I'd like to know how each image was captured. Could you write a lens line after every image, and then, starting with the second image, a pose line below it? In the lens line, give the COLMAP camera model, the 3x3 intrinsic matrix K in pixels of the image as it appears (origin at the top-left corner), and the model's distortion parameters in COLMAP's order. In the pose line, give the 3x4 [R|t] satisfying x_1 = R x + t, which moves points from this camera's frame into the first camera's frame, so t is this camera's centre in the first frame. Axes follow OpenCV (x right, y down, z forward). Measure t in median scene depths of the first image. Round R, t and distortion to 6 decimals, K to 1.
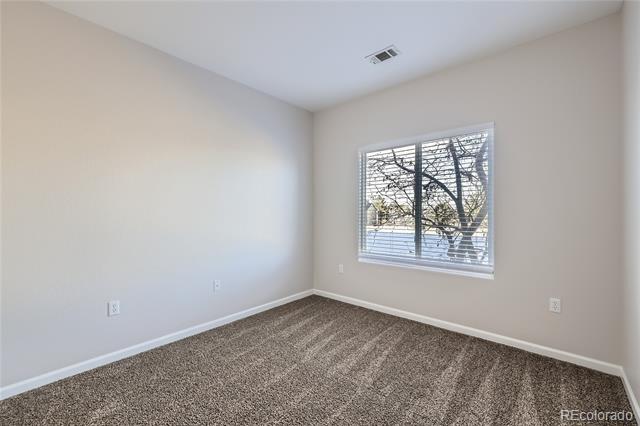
lens RADIAL K [[272.3, 0, 318.3], [0, 272.3, 209.8], [0, 0, 1]] dist [0.012439, -0.003145]
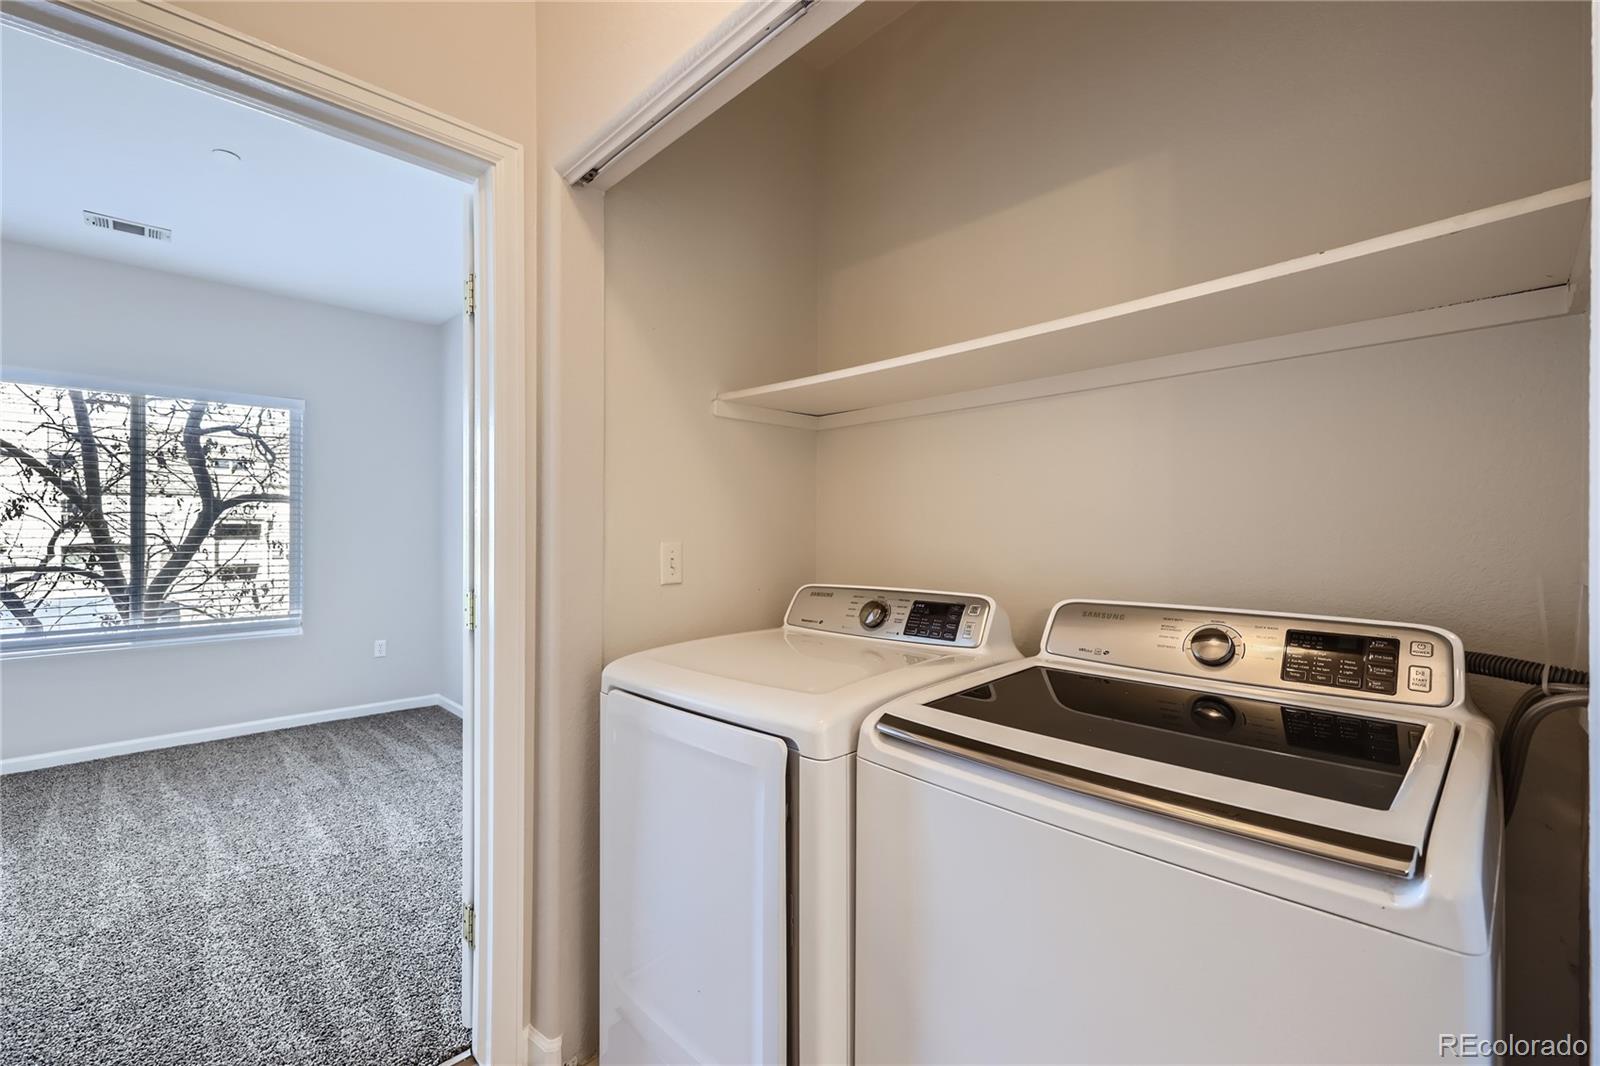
lens RADIAL K [[680.7, 0, 796.1], [0, 680.7, 531.1], [0, 0, 1]] dist [0.012439, -0.003145]
pose [[0.078555, 0.001511, 0.996909, -1.129009], [-0.006045, 0.999981, -0.001039, -0.008108], [-0.996891, -0.005945, 0.078563, -0.412913]]
